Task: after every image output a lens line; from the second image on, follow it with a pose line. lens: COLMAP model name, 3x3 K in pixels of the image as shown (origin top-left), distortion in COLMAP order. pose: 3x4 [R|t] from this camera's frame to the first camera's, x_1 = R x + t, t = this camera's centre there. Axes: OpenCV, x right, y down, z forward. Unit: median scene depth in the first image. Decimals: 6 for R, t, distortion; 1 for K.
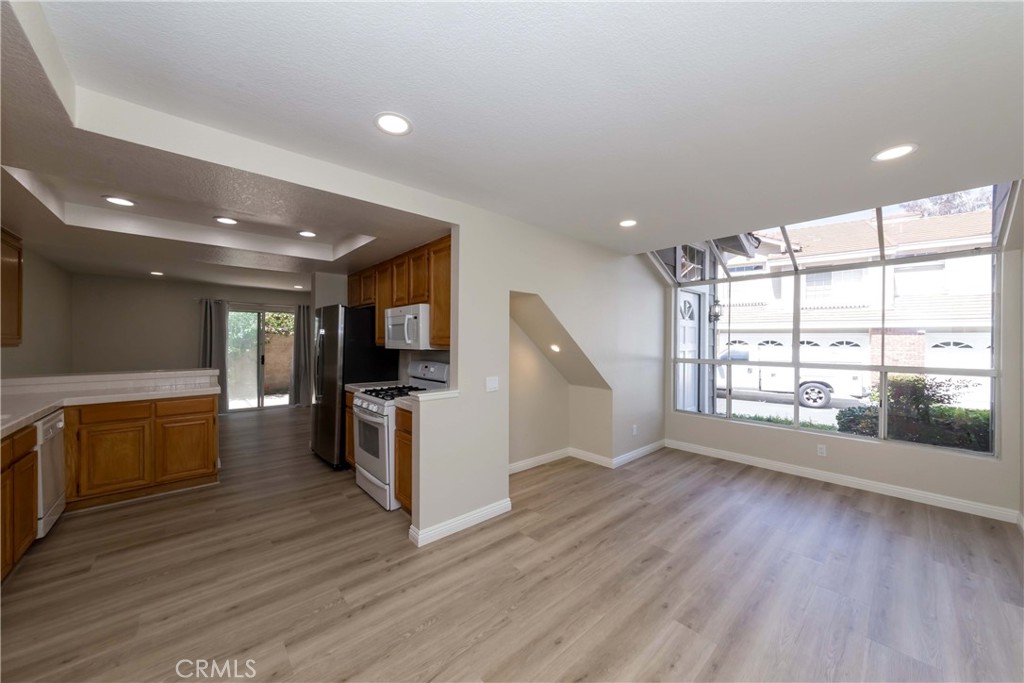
lens RADIAL K [[368.8, 0, 512.0], [0, 368.8, 341.5], [0, 0, 1]] dist [0.000146, 0.000220]
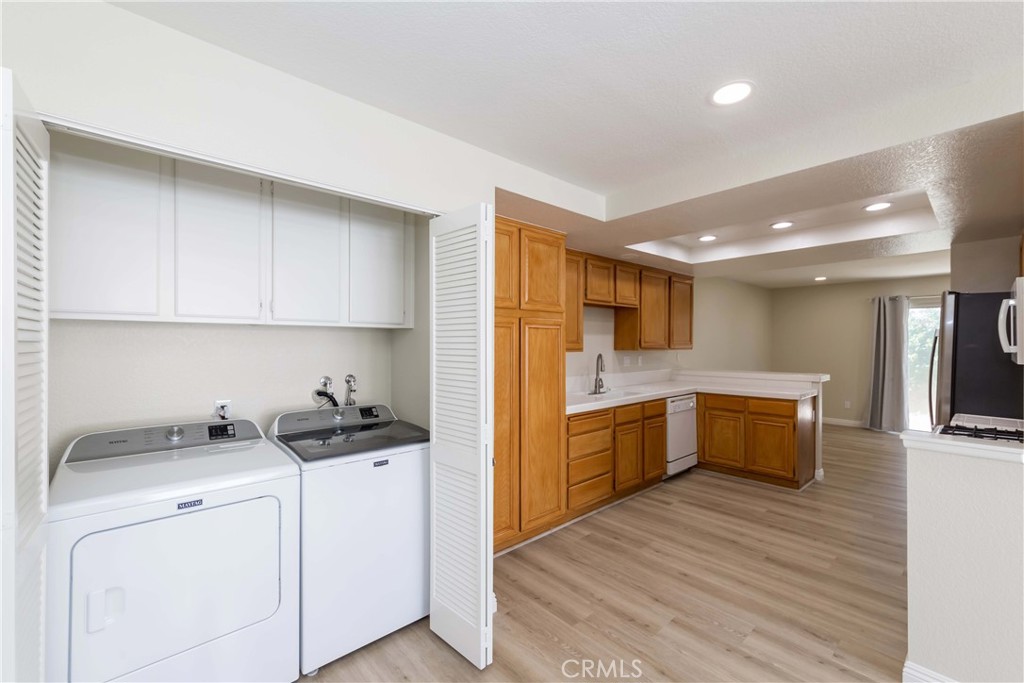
lens RADIAL K [[419.4, 0, 512.0], [0, 419.4, 341.5], [0, 0, 1]] dist [0.001995, 0.000163]
pose [[-0.003748, -0.007165, -0.999967, 0.328084], [-0.000810, 0.999974, -0.007162, -0.004885], [0.999993, 0.000784, -0.003754, 0.254751]]
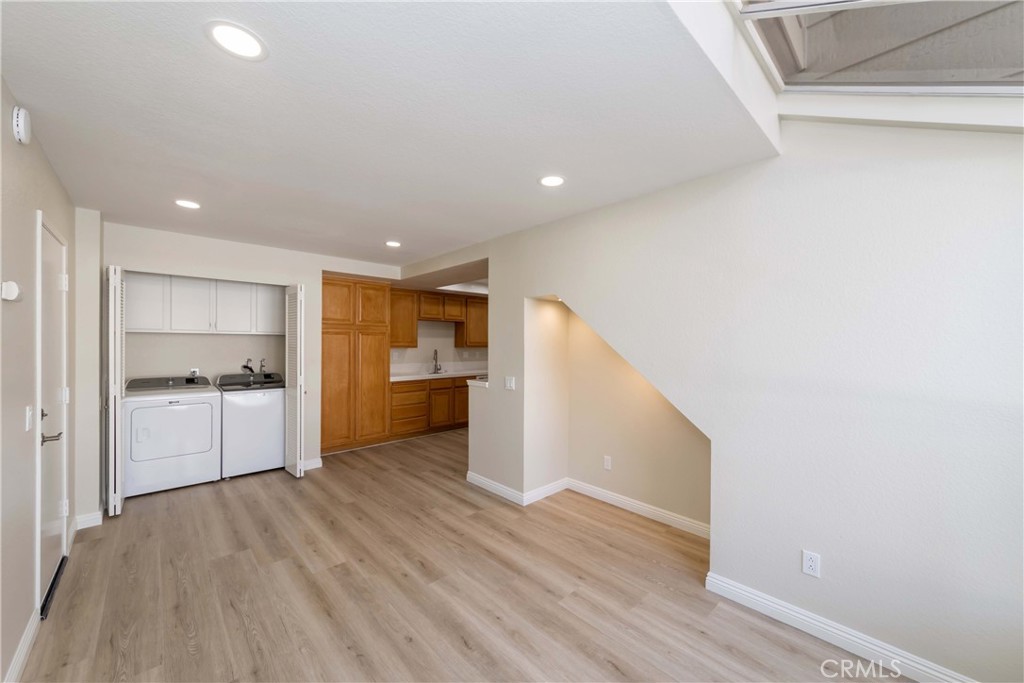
lens RADIAL K [[381.3, 0, 507.3], [0, 381.3, 342.6], [0, 0, 1]] dist [-0.002295, -0.000121]
pose [[0.011751, -0.005349, -0.999917, 0.959313], [-0.004855, 0.999974, -0.005407, -0.002629], [0.999919, 0.004919, 0.011725, 0.830943]]
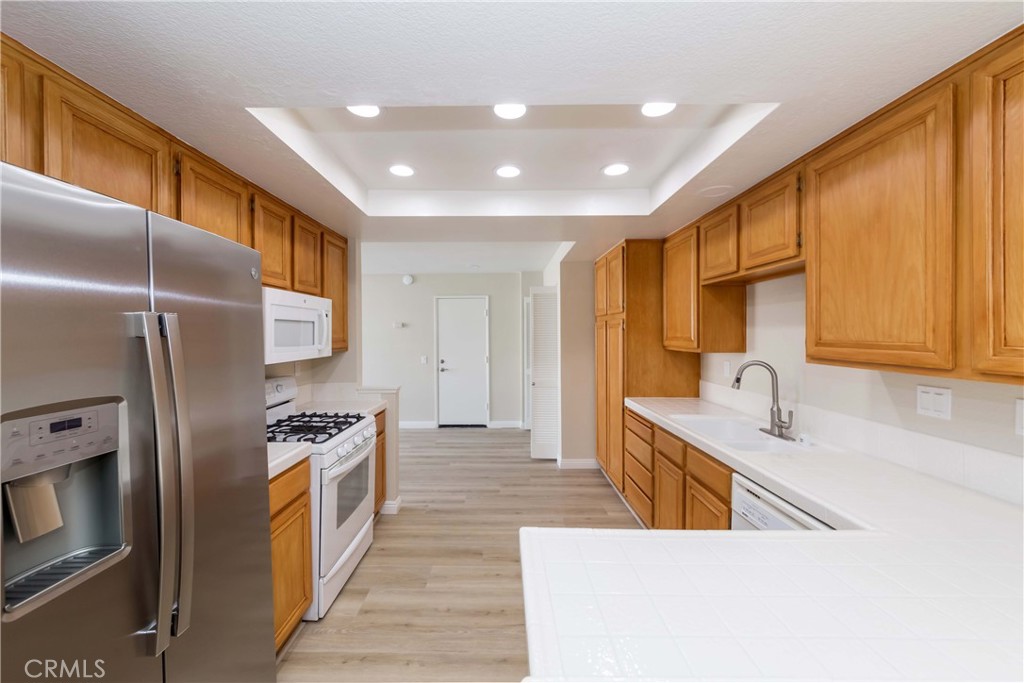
lens RADIAL K [[381.3, 0, 507.3], [0, 381.3, 342.6], [0, 0, 1]] dist [-0.002295, -0.000121]
pose [[-0.754031, -0.016513, 0.656631, -0.993643], [-0.000234, 0.999691, 0.024871, -0.025270], [-0.656839, 0.018600, -0.753802, 1.253732]]
